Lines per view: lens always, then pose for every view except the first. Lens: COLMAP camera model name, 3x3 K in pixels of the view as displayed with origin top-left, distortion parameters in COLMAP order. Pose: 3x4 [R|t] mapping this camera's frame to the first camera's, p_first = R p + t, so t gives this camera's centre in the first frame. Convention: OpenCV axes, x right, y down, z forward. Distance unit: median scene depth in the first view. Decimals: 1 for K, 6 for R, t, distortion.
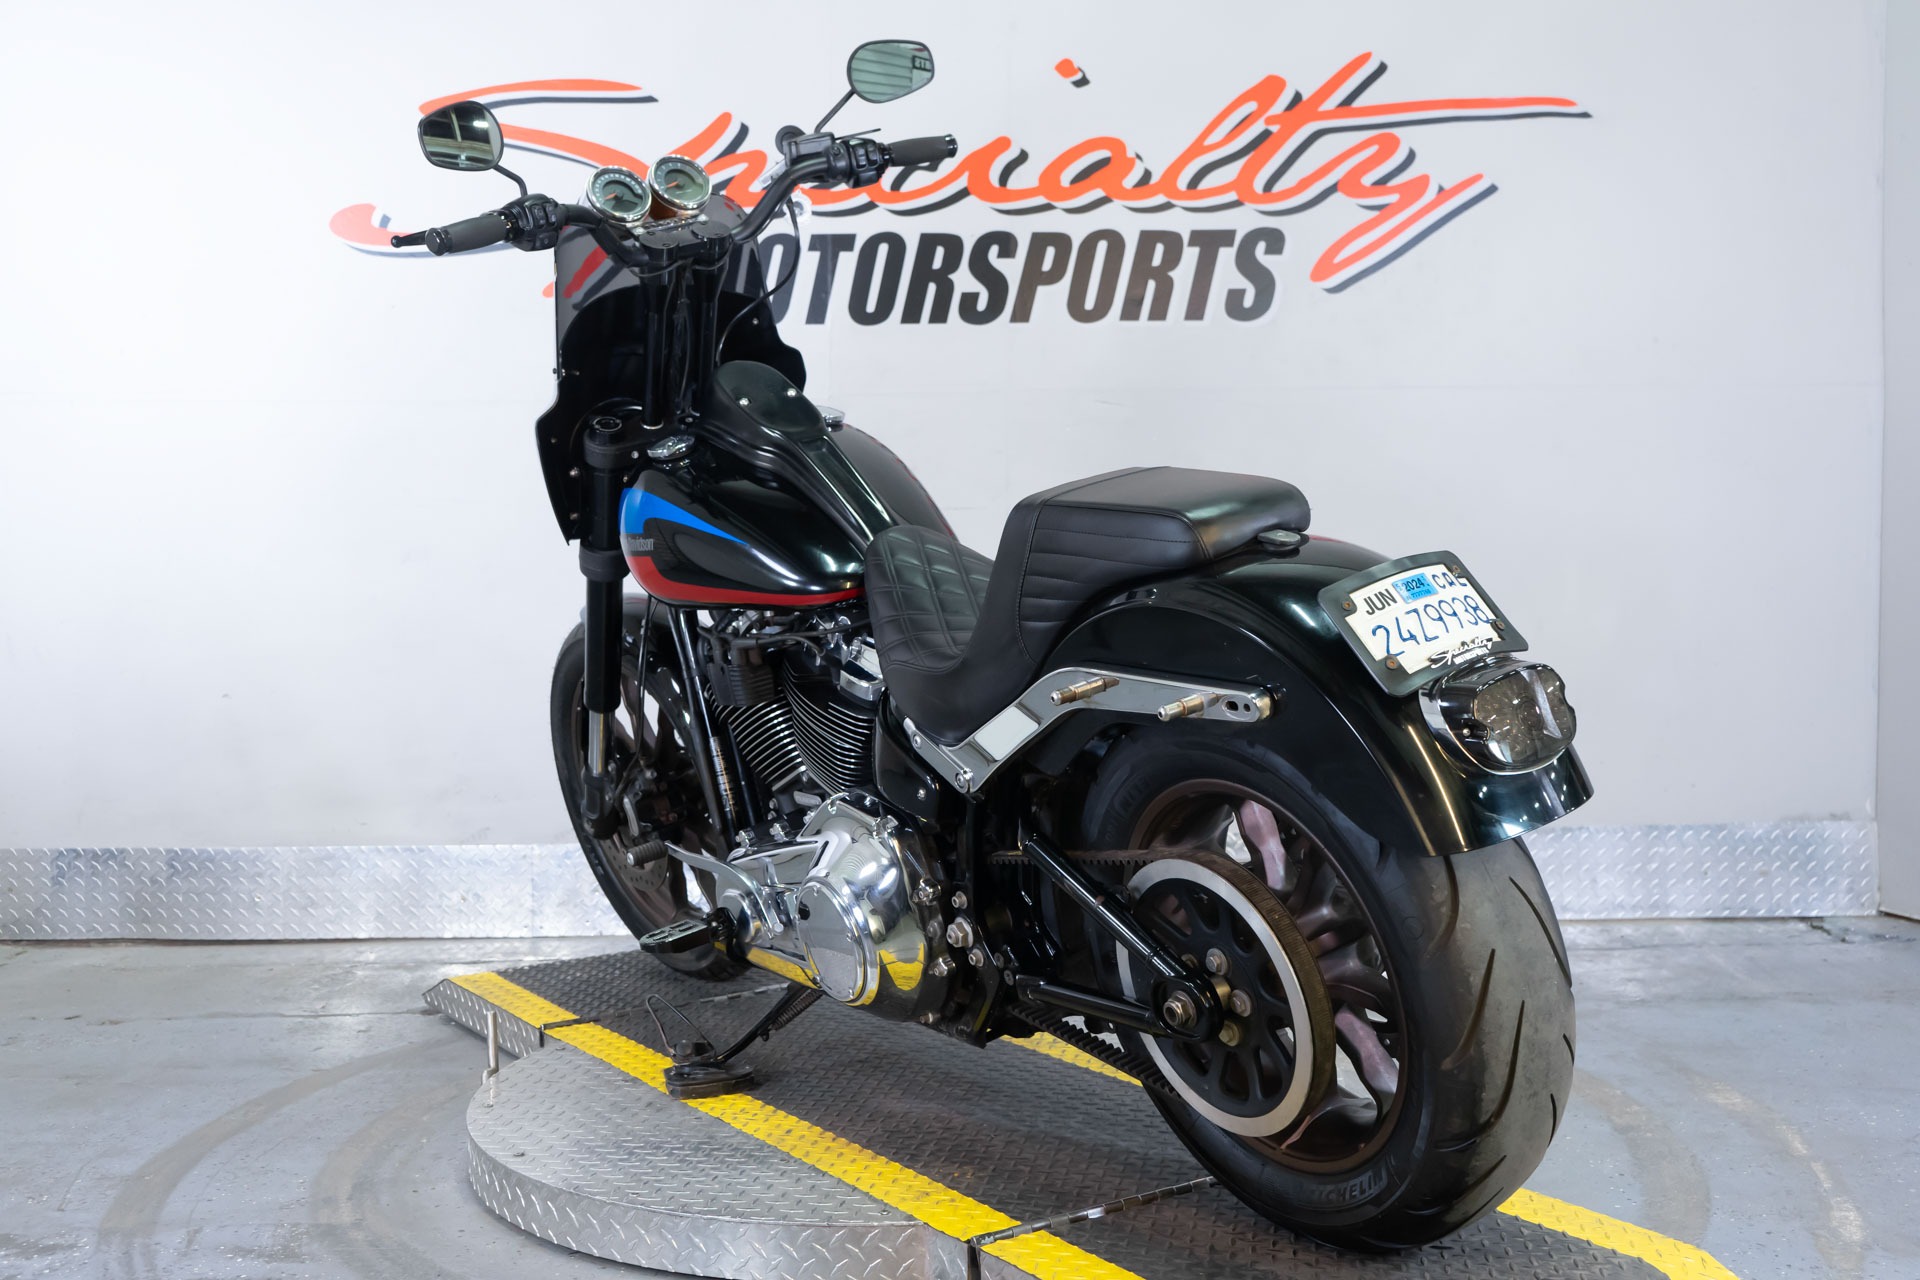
lens RADIAL K [[1975.6, 0, 972.5], [0, 1975.6, 638.6], [0, 0, 1]] dist [0.000699, 0.000000]
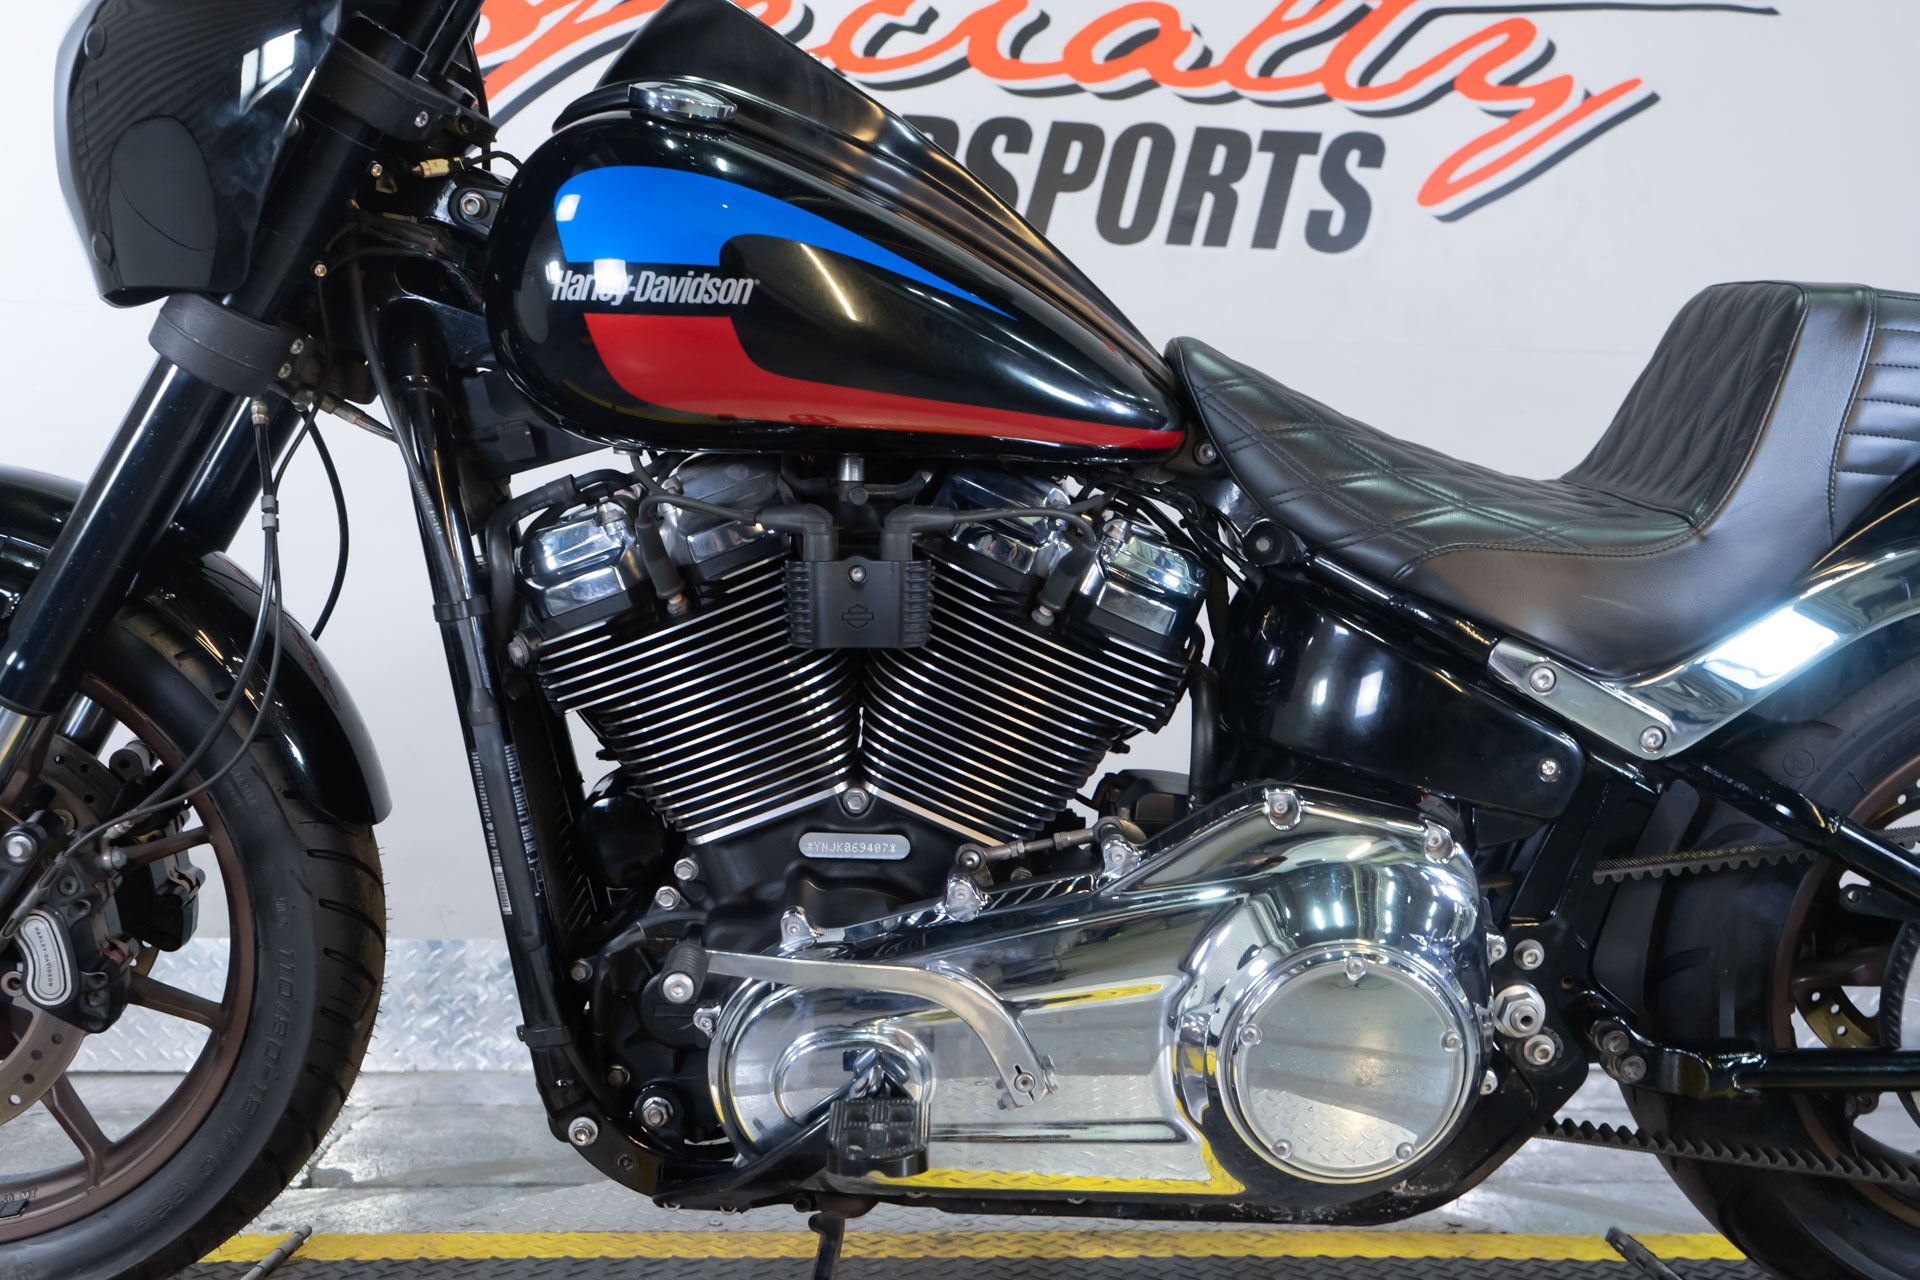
lens RADIAL K [[1905.6, 0, 967.4], [0, 1905.6, 663.2], [0, 0, 1]] dist [-0.007331, 0.000000]
pose [[0.995989, 0.033294, 0.083054, -0.054469], [-0.028239, 0.997719, -0.061307, 0.042791], [-0.084906, 0.058715, 0.994657, 0.301948]]
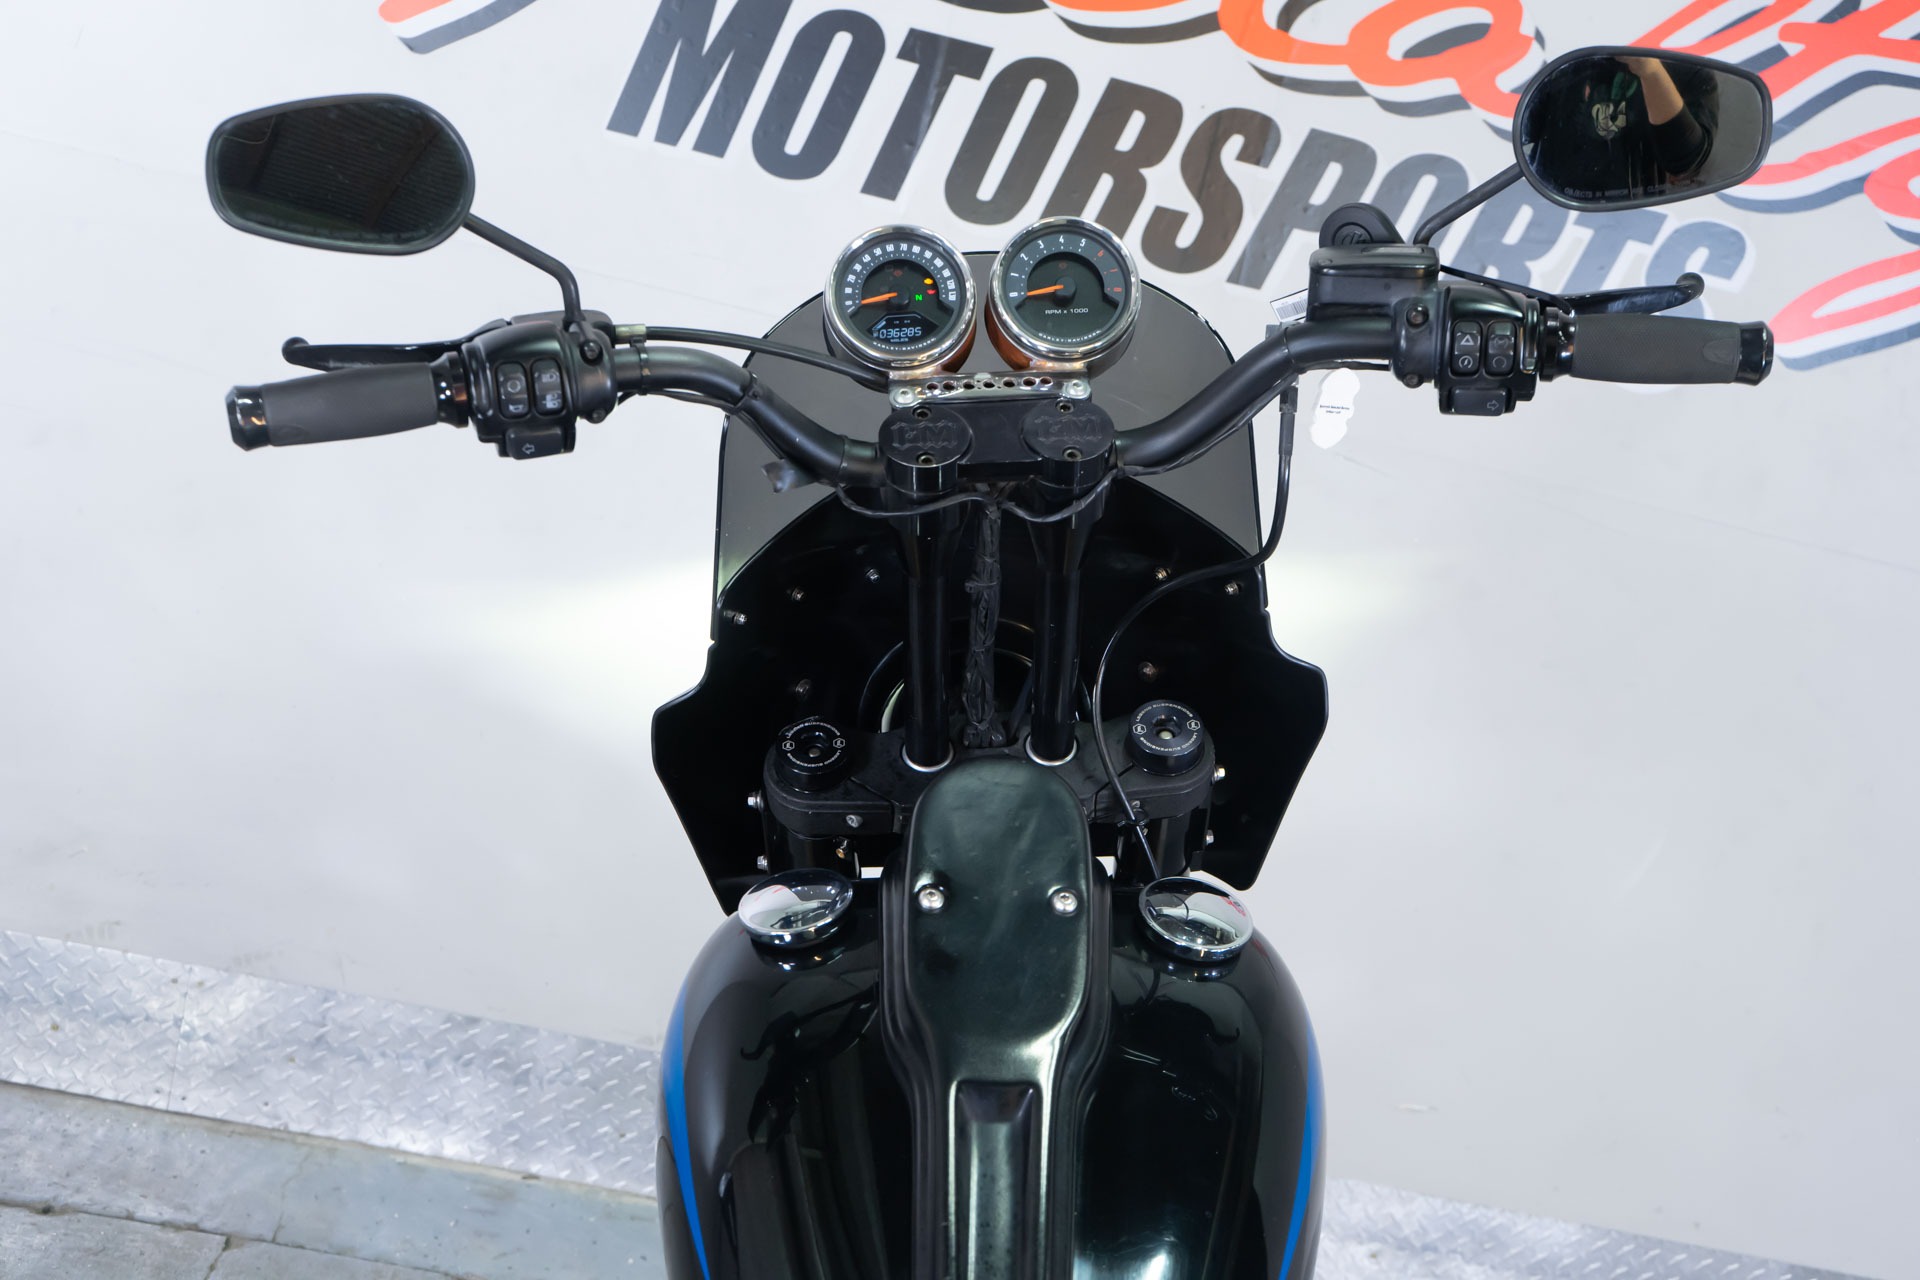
lens RADIAL K [[2157.3, 0, 966.7], [0, 2157.3, 630.6], [0, 0, 1]] dist [0.004619, 0.000000]
pose [[0.969381, 0.215002, 0.118638, -0.101253], [-0.236312, 0.948124, 0.212646, -0.179019], [-0.066765, -0.234171, 0.969900, 0.404615]]
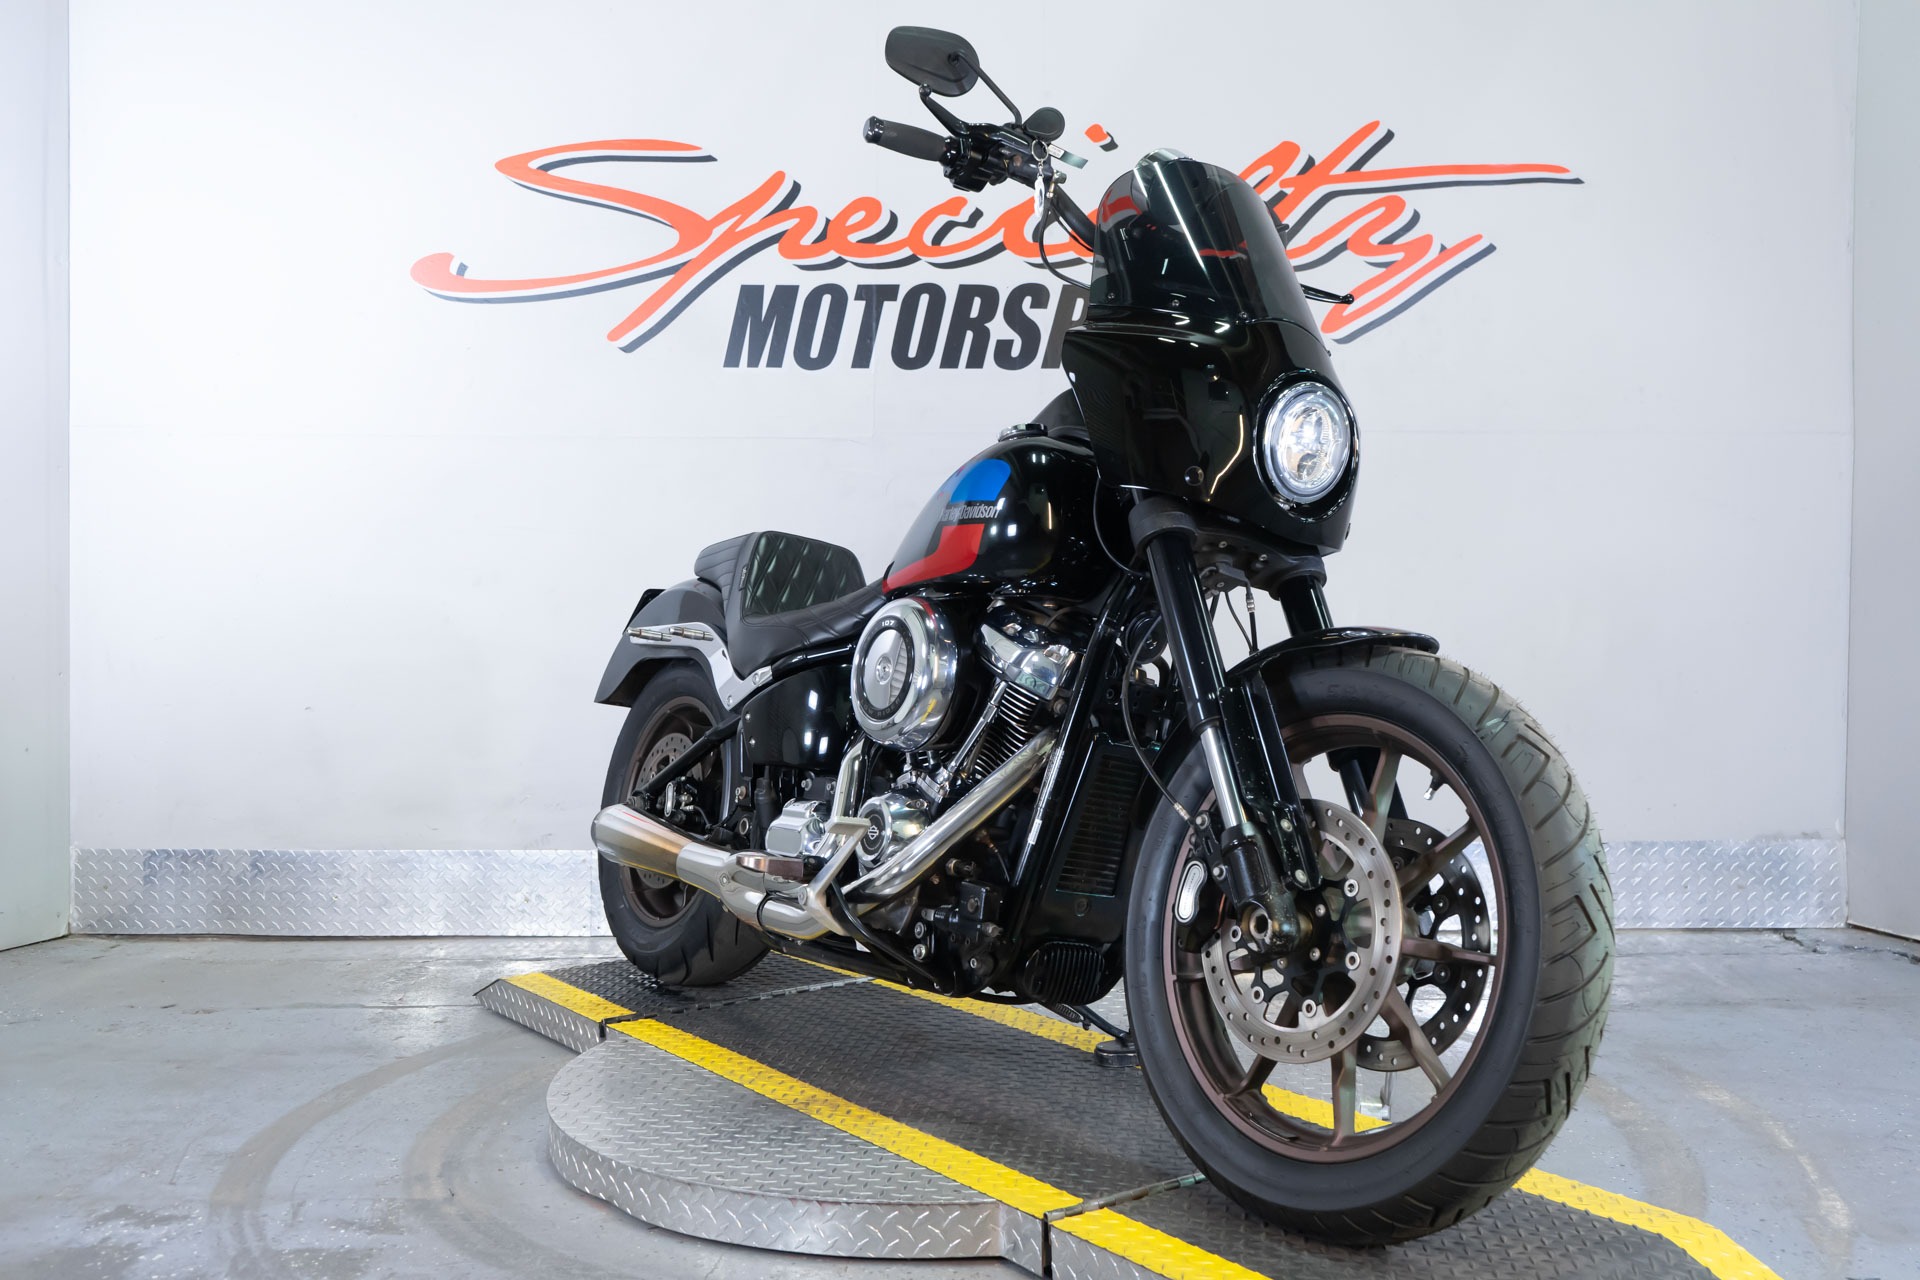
lens RADIAL K [[1854.9, 0, 970.9], [0, 1854.9, 640.2], [0, 0, 1]] dist [-0.006494, 0.000000]
pose [[0.999955, 0.009273, -0.002179, -0.016000], [-0.009298, 0.999887, -0.011804, 0.000332], [0.002069, 0.011824, 0.999928, -0.007772]]
